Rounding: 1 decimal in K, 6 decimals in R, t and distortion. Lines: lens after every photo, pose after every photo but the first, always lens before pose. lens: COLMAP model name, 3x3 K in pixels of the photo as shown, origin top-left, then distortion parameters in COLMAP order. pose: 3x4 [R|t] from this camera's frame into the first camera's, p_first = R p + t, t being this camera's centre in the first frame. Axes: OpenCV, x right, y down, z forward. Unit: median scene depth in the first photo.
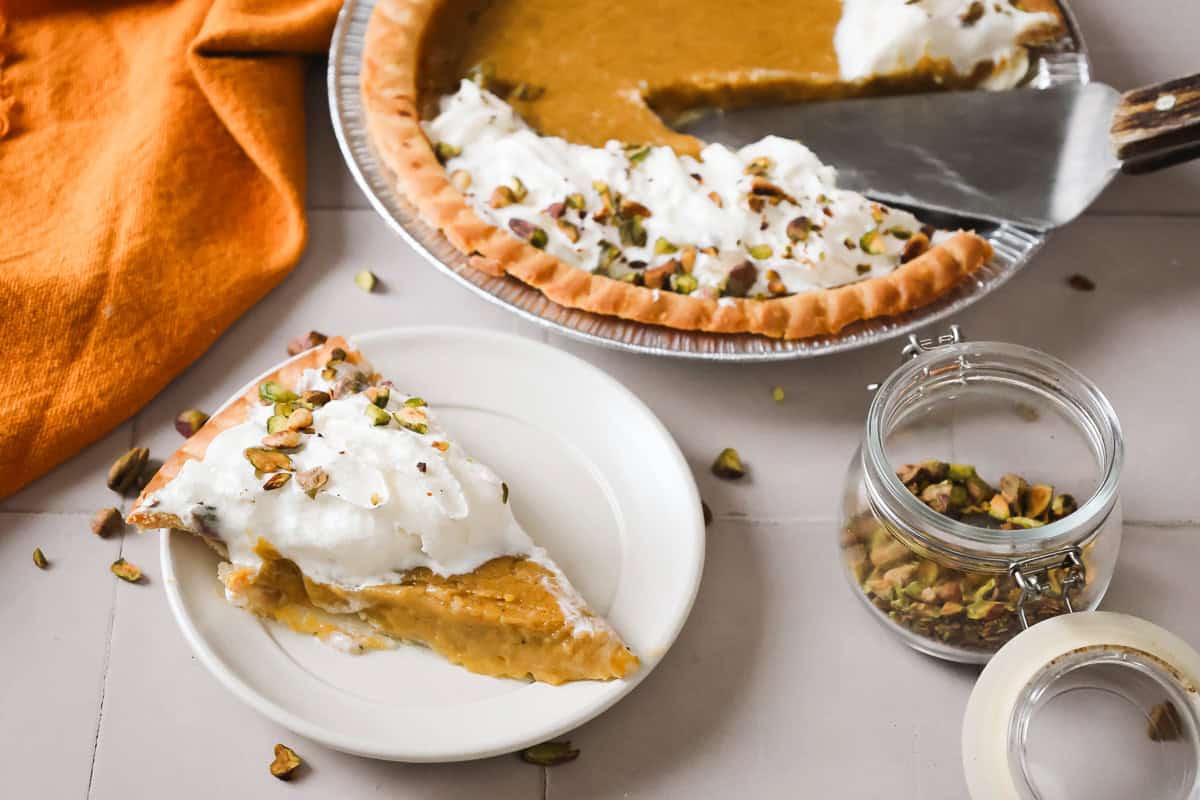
lens RADIAL K [[3029.3, 0, 600.0], [0, 3029.3, 400.0], [0, 0, 1]] dist [0.056414, -1.010953]
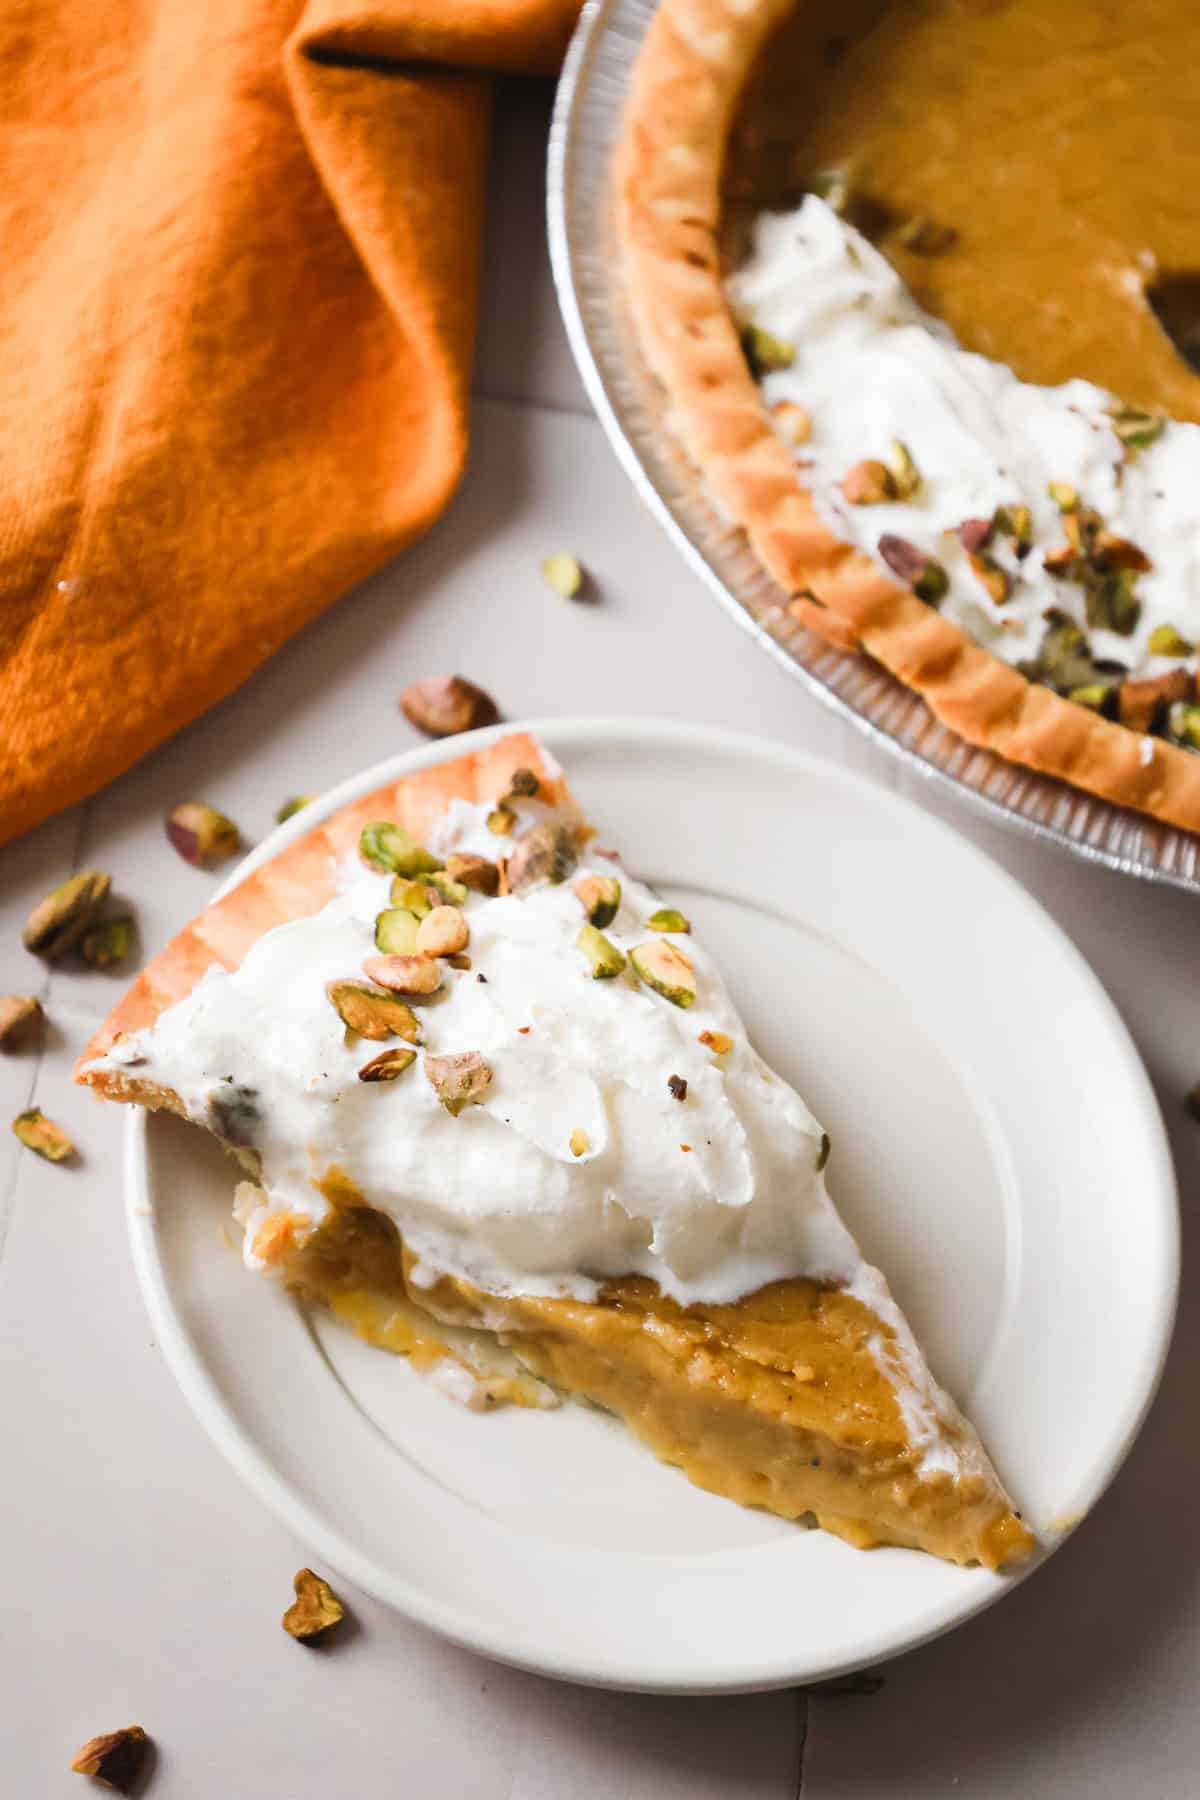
lens RADIAL K [[4543.9, 0, 600.0], [0, 4543.9, 900.0], [0, 0, 1]] dist [0.056414, -1.010953]
pose [[0.982969, 0.172159, 0.064289, -0.115138], [-0.181019, 0.967382, 0.177211, -0.127665], [-0.031683, -0.185830, 0.982071, 0.247133]]
